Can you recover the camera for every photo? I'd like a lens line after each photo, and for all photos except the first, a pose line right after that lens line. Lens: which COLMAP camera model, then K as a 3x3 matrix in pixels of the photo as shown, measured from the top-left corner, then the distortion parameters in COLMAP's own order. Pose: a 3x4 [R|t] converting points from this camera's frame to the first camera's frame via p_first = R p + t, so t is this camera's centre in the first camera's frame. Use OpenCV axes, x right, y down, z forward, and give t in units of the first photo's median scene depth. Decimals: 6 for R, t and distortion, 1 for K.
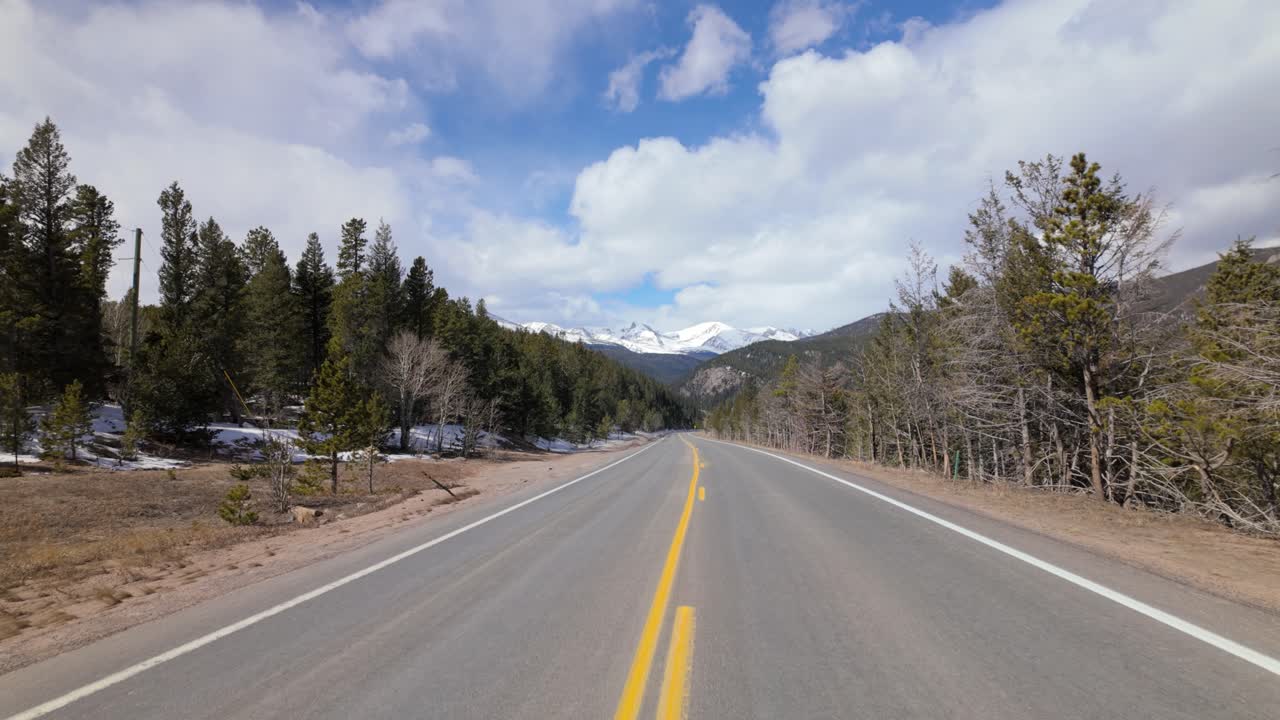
lens RADIAL K [[879.1, 0, 640.0], [0, 879.1, 360.0], [0, 0, 1]] dist [0.148351, -0.231573]
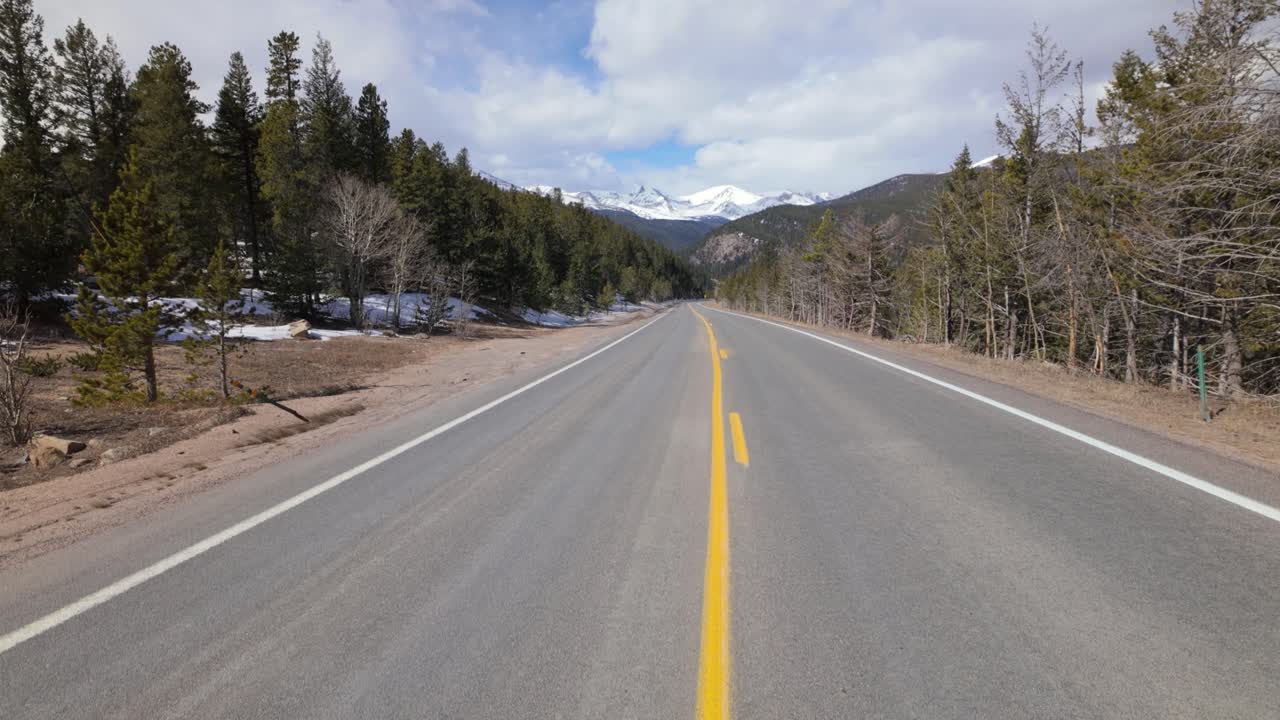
lens RADIAL K [[879.1, 0, 640.0], [0, 879.1, 360.0], [0, 0, 1]] dist [0.148351, -0.231573]
pose [[0.999940, 0.003358, -0.010401, 0.004656], [-0.001779, 0.988943, 0.148288, 0.008052], [0.010784, -0.148260, 0.988890, 0.126145]]
